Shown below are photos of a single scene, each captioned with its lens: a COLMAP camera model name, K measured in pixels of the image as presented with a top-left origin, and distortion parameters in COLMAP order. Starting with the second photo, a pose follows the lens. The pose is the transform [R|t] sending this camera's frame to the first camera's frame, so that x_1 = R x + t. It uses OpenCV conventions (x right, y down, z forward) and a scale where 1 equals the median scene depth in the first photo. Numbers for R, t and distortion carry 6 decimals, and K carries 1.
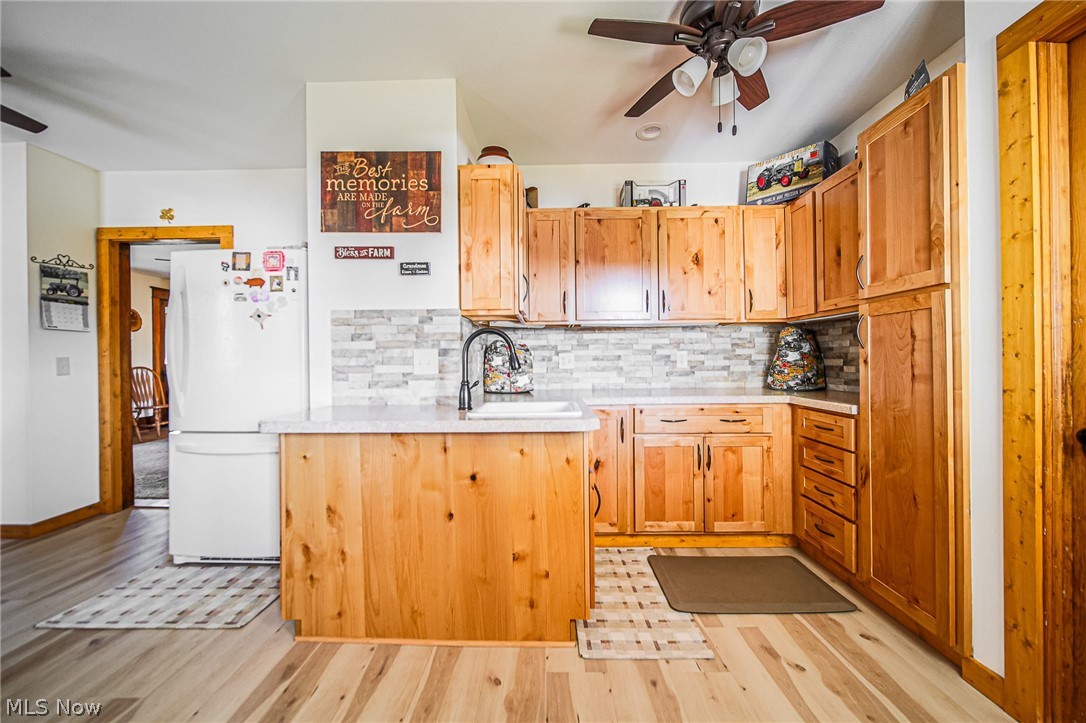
lens RADIAL K [[408.3, 0, 543.8], [0, 408.3, 359.8], [0, 0, 1]] dist [0.001495, -0.001489]
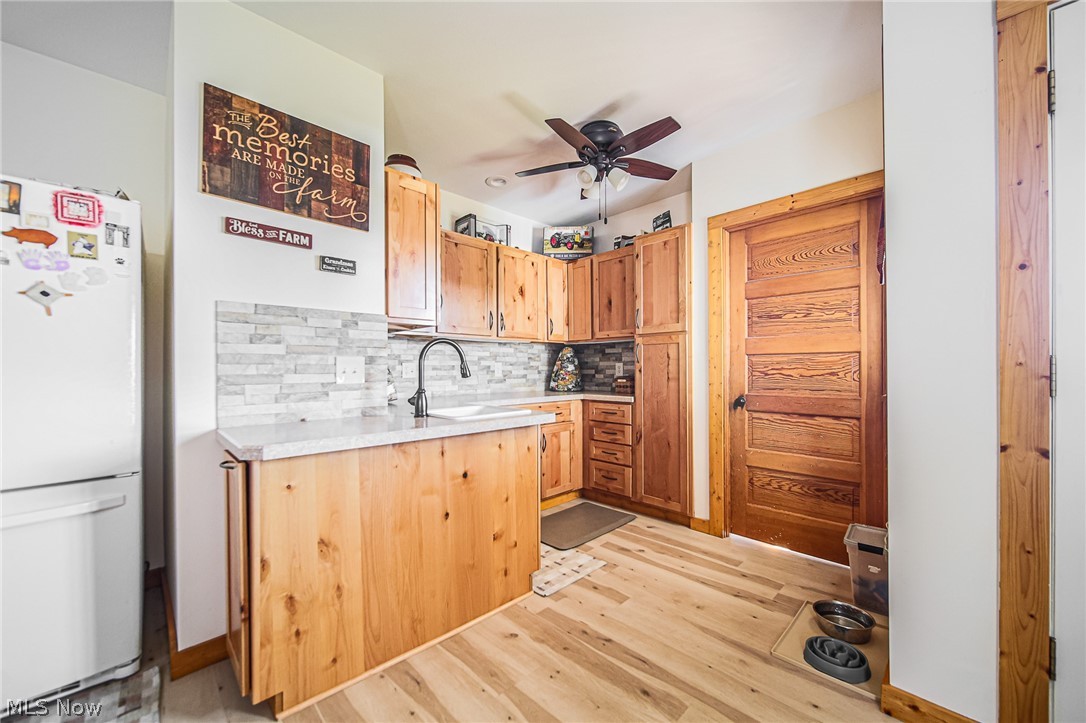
lens RADIAL K [[408.3, 0, 547.5], [0, 408.3, 367.9], [0, 0, 1]] dist [0.001495, -0.001489]
pose [[0.708051, 0.007333, 0.706123, -0.621980], [-0.001684, 0.999961, -0.008696, 0.006806], [-0.706159, 0.004968, 0.708036, 0.050112]]
